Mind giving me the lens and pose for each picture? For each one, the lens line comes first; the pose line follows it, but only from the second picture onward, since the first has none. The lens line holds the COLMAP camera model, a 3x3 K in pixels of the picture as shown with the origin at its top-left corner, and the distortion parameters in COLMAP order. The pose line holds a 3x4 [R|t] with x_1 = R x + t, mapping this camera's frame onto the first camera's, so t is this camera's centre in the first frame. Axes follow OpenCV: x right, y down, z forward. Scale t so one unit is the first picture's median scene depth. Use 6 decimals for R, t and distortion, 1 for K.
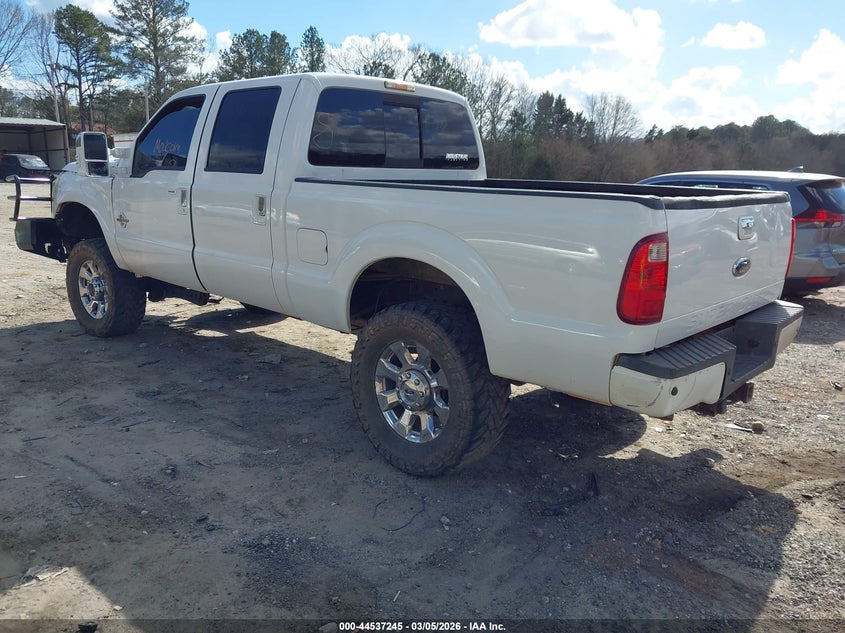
lens RADIAL K [[643.3, 0, 419.1], [0, 643.3, 315.5], [0, 0, 1]] dist [0.004046, 0.000569]
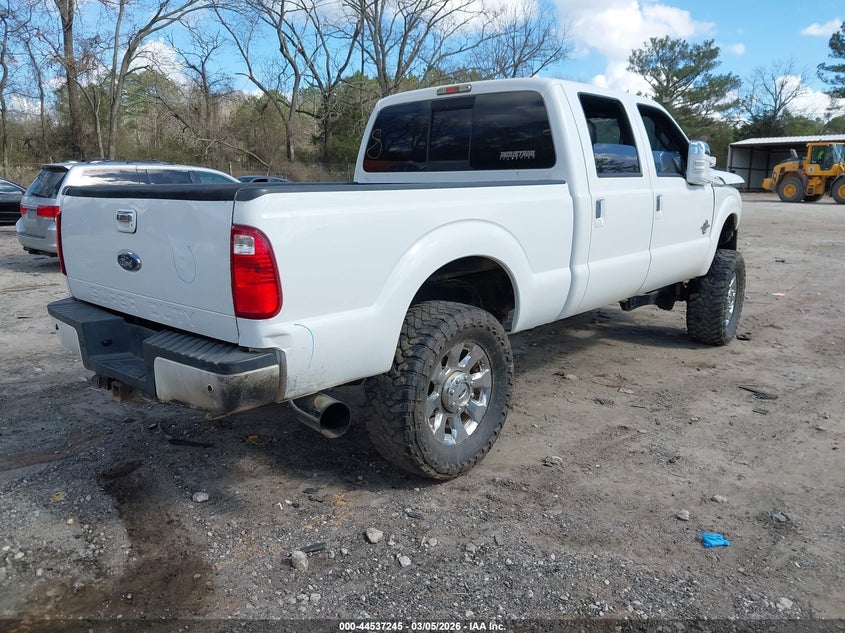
lens RADIAL K [[643.3, 0, 419.1], [0, 643.3, 315.5], [0, 0, 1]] dist [0.004046, 0.000569]
pose [[0.049145, 0.176283, -0.983112, 1.074957], [-0.217156, 0.962641, 0.161757, -0.176465], [0.974899, 0.205539, 0.085590, 0.985712]]
